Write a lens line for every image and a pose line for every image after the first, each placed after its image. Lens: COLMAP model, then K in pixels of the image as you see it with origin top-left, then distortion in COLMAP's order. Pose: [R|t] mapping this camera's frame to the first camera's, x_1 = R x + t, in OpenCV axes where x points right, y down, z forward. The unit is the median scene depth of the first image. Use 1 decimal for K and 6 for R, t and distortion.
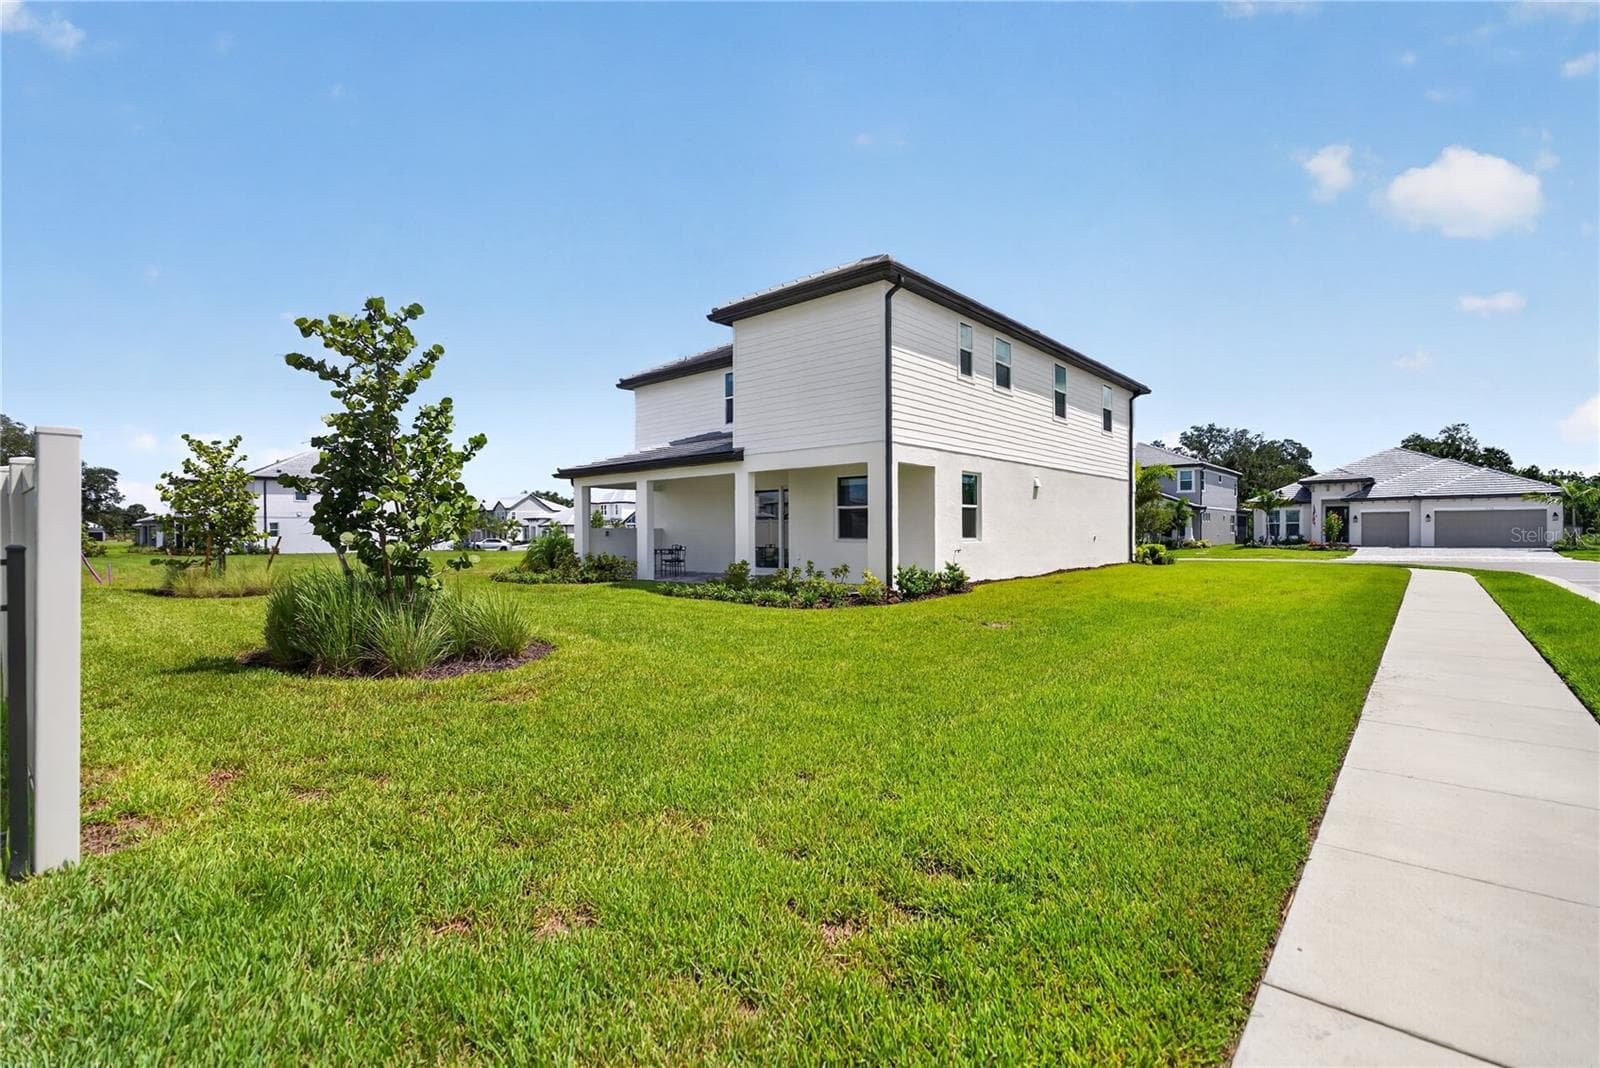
lens RADIAL K [[733.3, 0, 800.0], [0, 733.3, 534.0], [0, 0, 1]] dist [-0.004462, -0.001307]
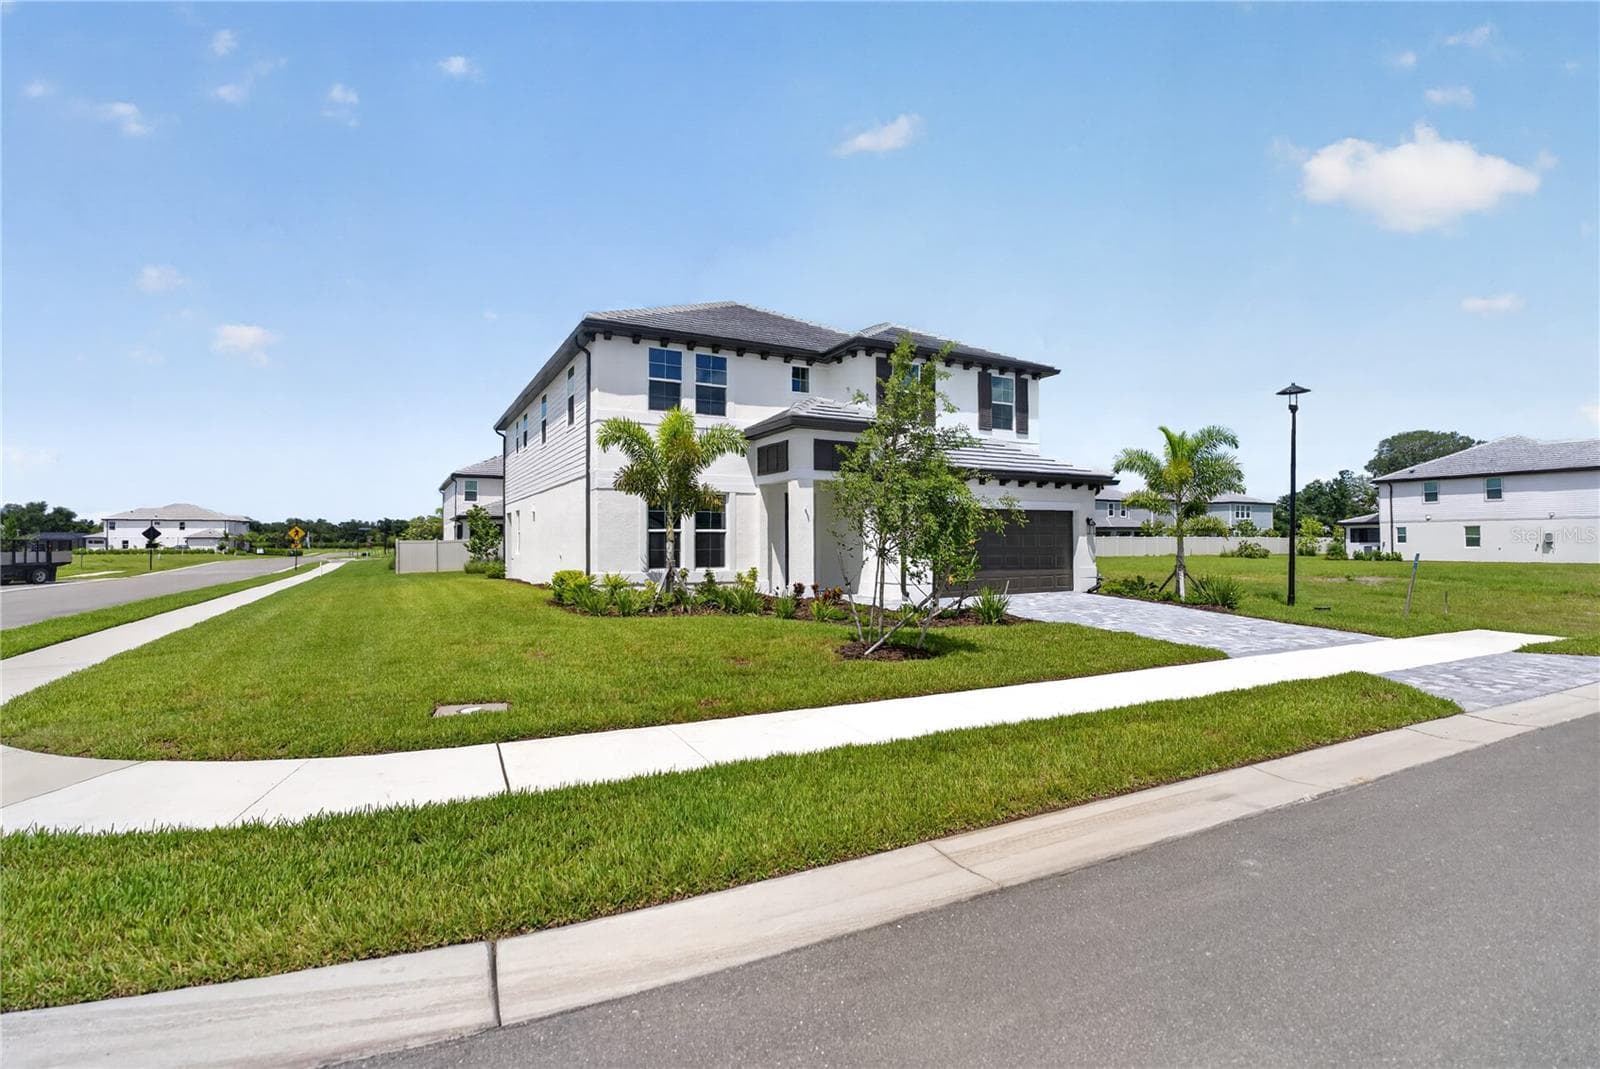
lens RADIAL K [[733.3, 0, 800.0], [0, 733.3, 534.5], [0, 0, 1]] dist [-0.004462, -0.001307]
pose [[-0.345135, -0.003117, -0.938548, 0.431540], [0.005091, 0.999974, -0.005193, -0.005531], [0.938539, -0.006571, -0.345110, 0.600192]]
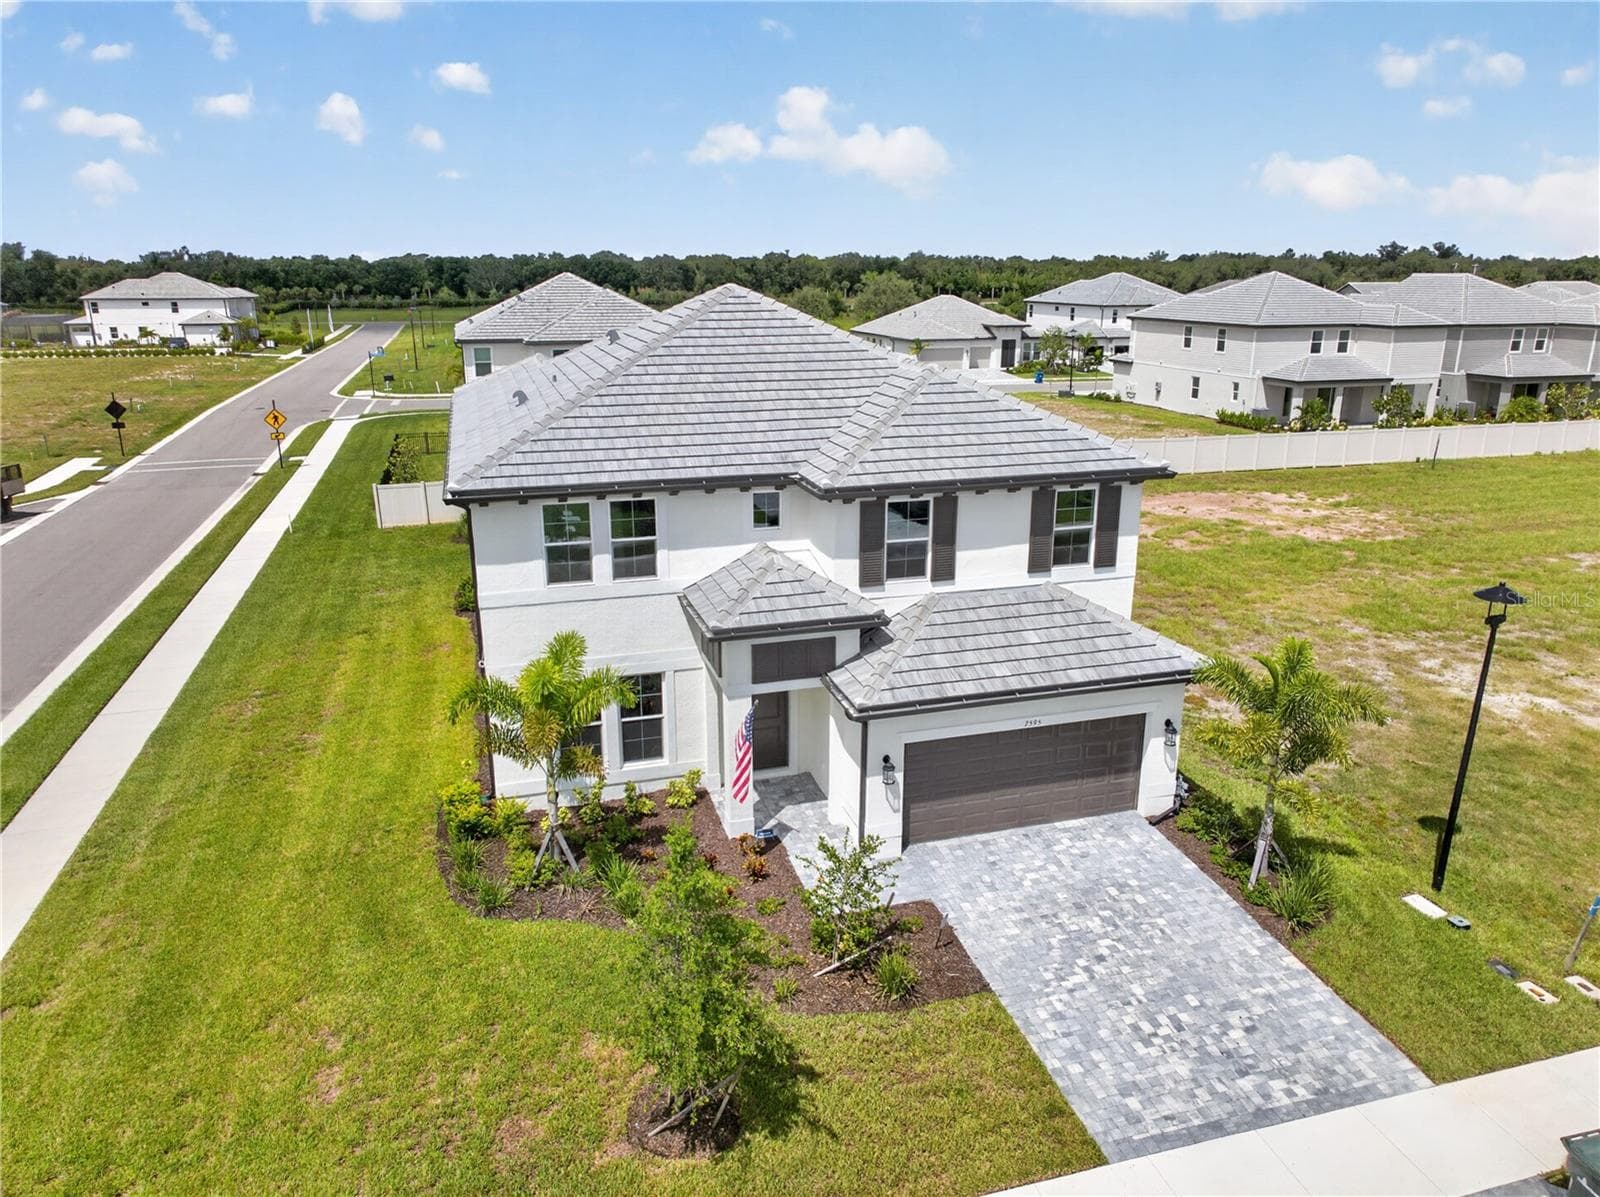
lens RADIAL K [[1099.2, 0, 800.0], [0, 1099.2, 598.5], [0, 0, 1]] dist [-0.003001, -0.002891]
pose [[-0.540042, 0.250562, -0.803476, 0.409504], [0.002764, 0.955180, 0.296013, -0.148229], [0.841633, 0.157638, -0.516530, 0.680599]]
